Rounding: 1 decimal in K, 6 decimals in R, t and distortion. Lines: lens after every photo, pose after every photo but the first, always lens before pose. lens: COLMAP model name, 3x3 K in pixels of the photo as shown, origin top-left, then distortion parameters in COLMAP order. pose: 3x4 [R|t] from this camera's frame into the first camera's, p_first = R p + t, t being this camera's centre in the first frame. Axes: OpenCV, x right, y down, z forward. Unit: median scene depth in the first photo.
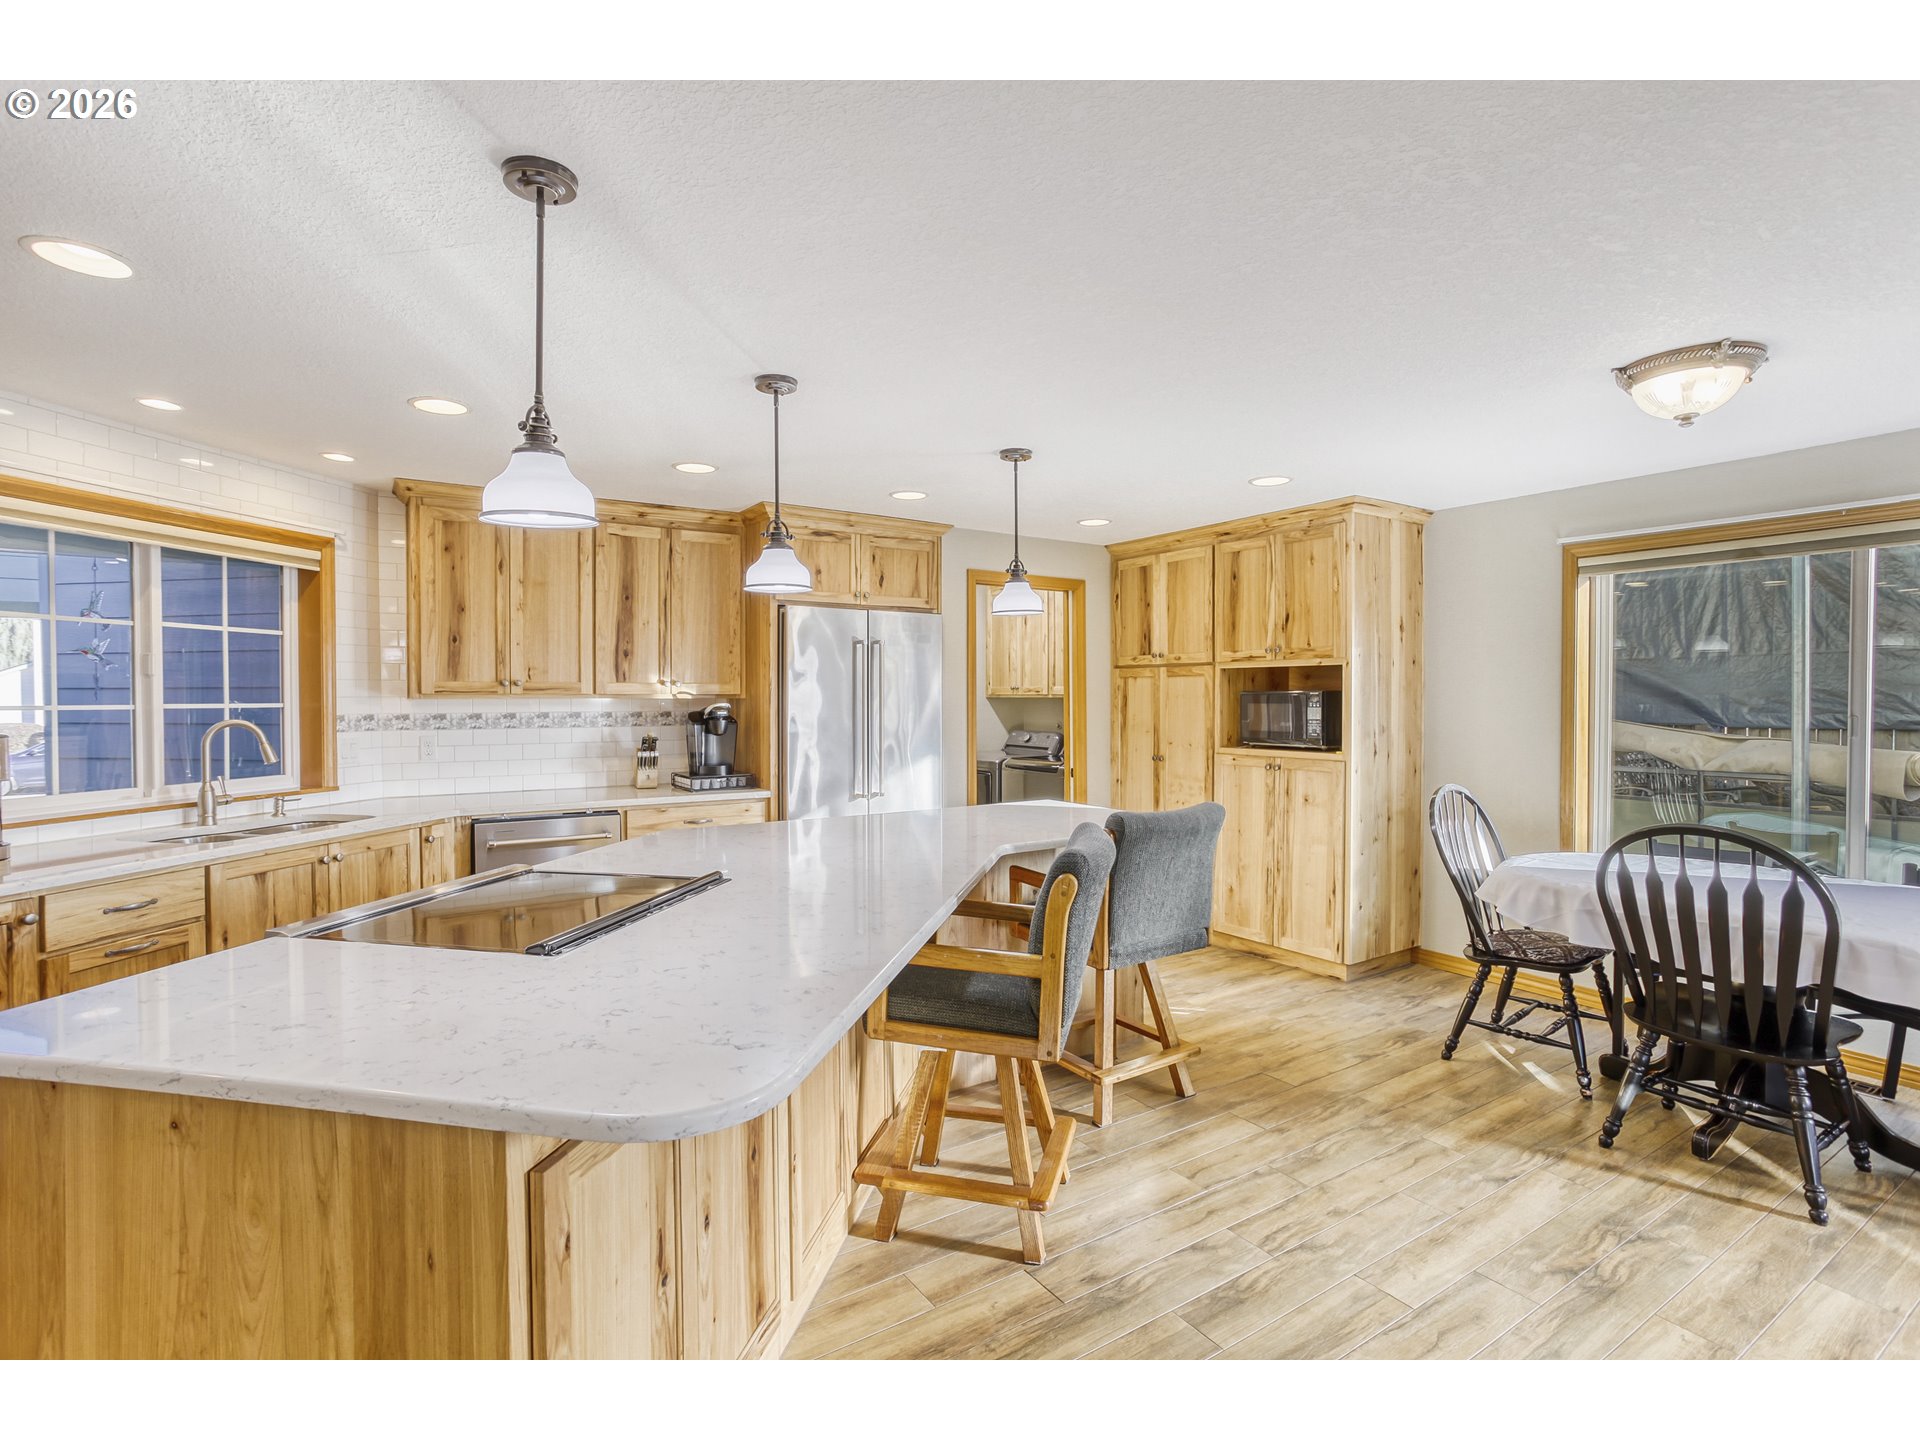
lens RADIAL K [[930.7, 0, 960.0], [0, 930.7, 720.0], [0, 0, 1]] dist [-0.054366, 0.024378]
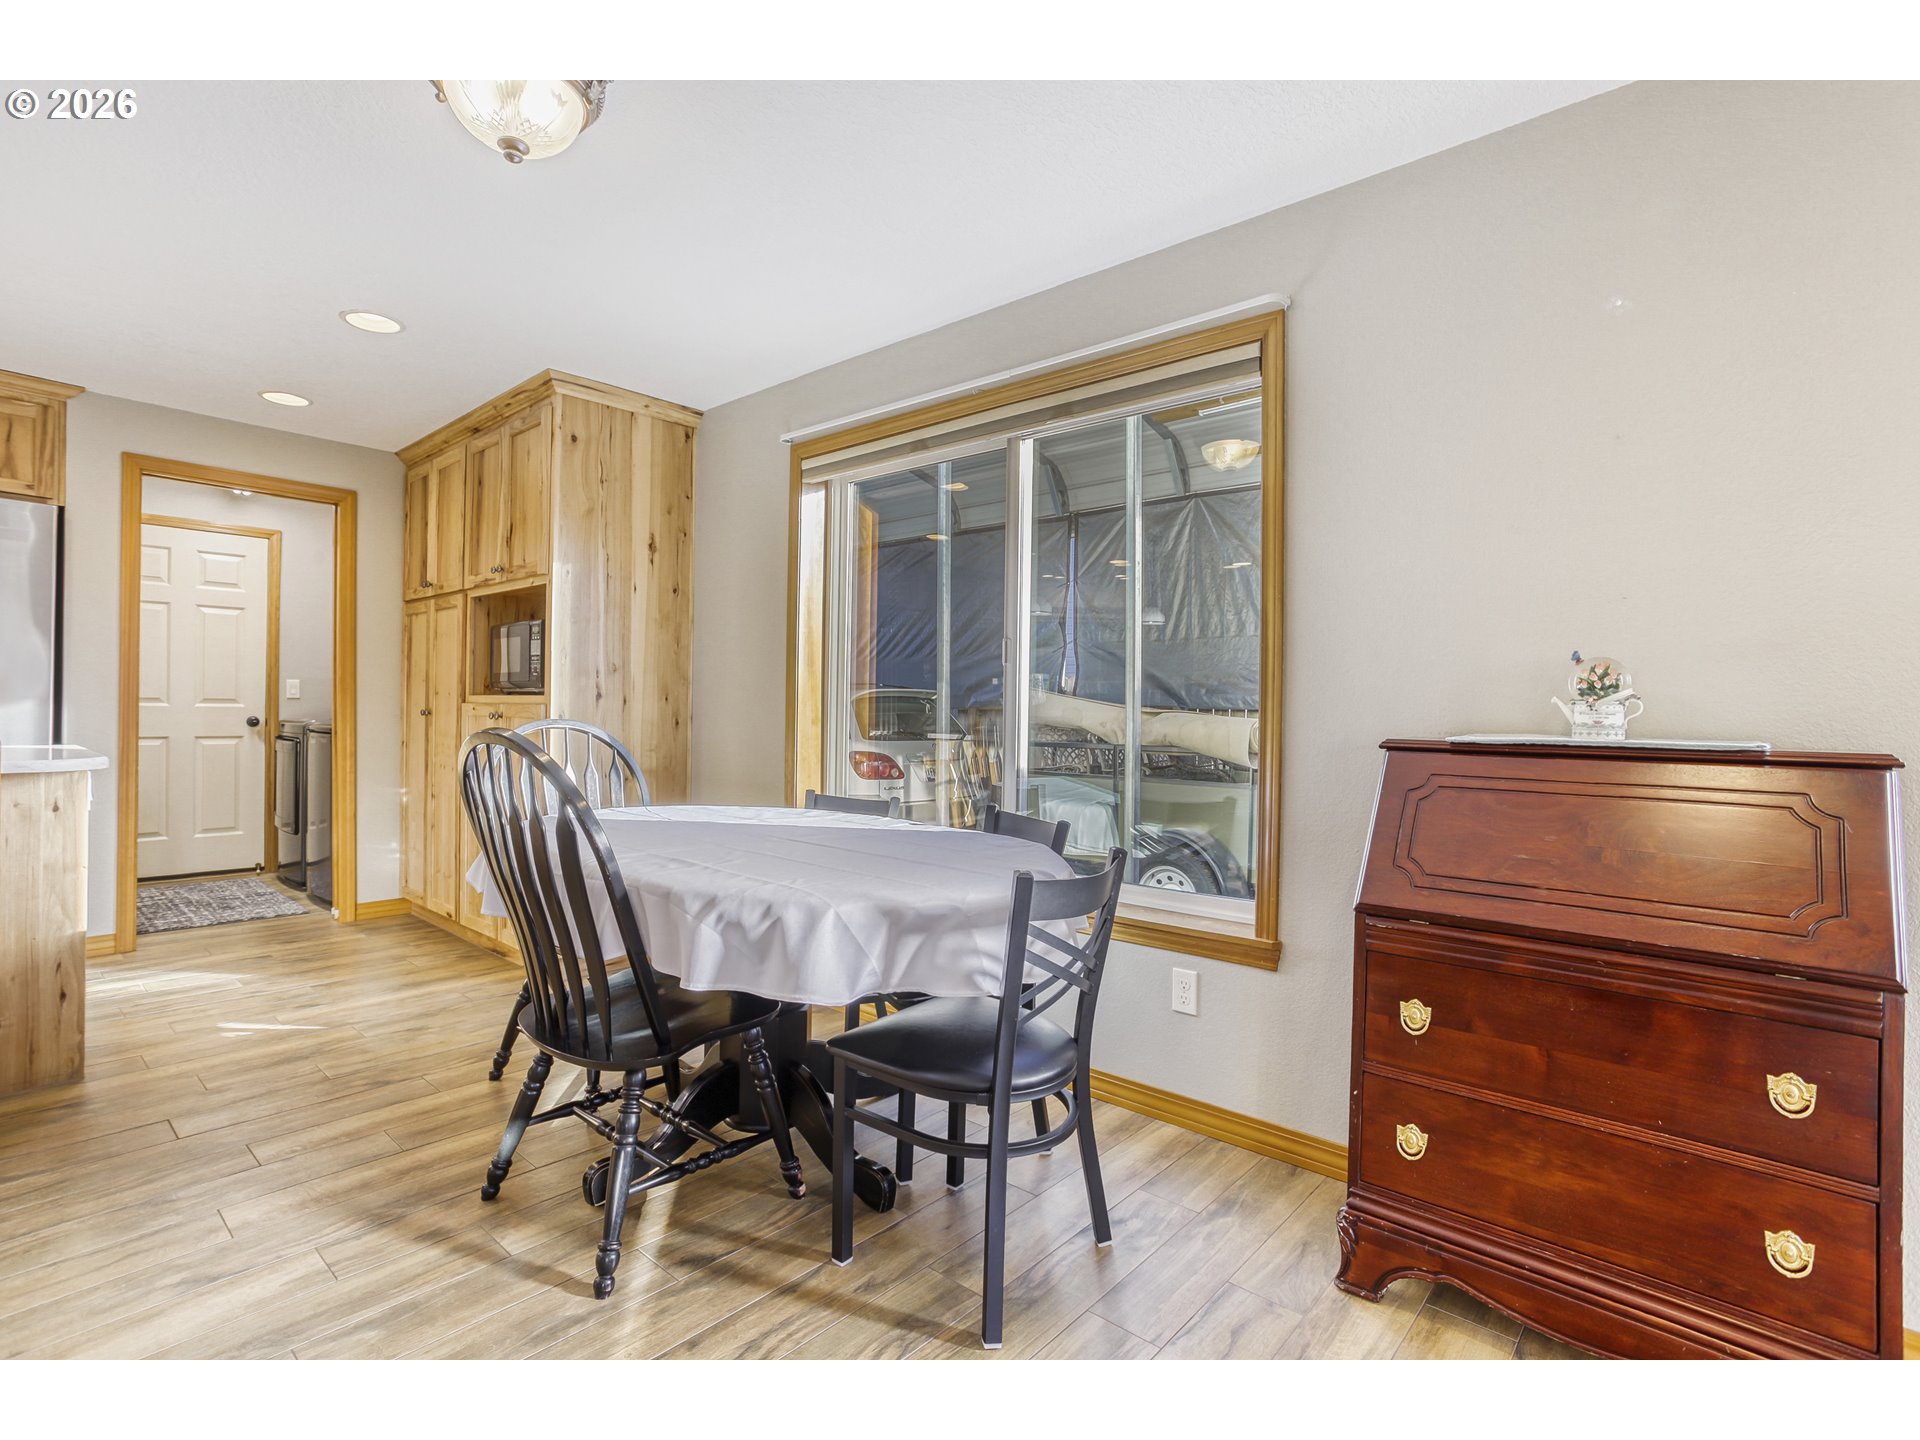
lens RADIAL K [[930.7, 0, 960.0], [0, 930.7, 720.0], [0, 0, 1]] dist [-0.054366, 0.024378]
pose [[0.964789, 0.018694, 0.262361, 0.530484], [-0.014576, 0.999738, -0.017632, 0.064826], [-0.262622, 0.013187, 0.964809, 0.132173]]
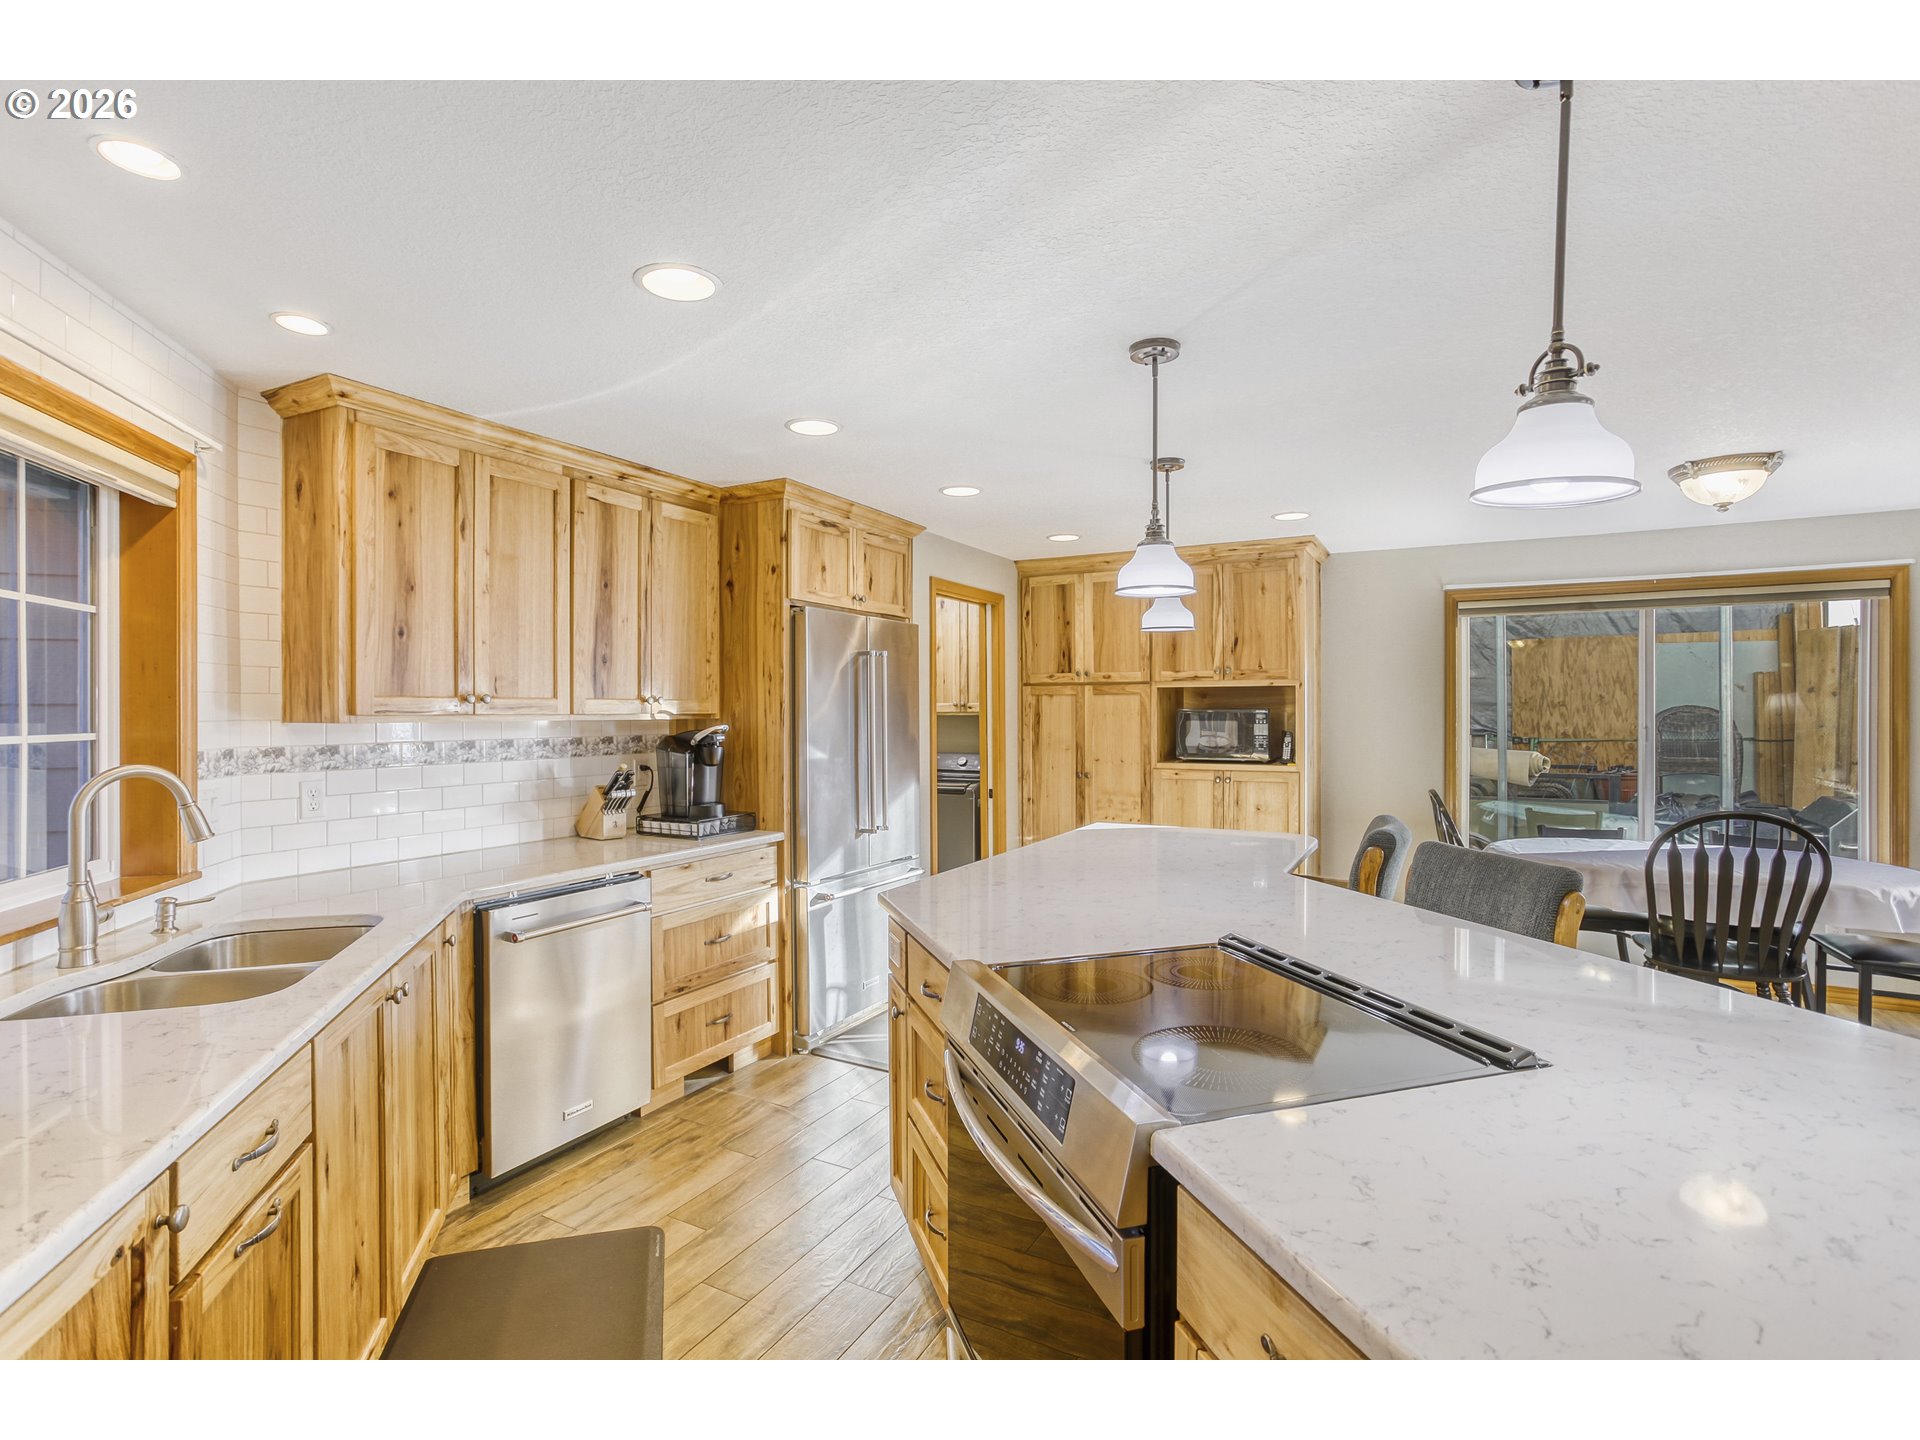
lens RADIAL K [[930.7, 0, 960.0], [0, 930.7, 720.0], [0, 0, 1]] dist [-0.054366, 0.024378]
pose [[0.877997, -0.006610, 0.478620, -0.455265], [0.014283, 0.999821, -0.012393, -0.009906], [-0.478453, 0.017717, 0.877935, 0.205921]]
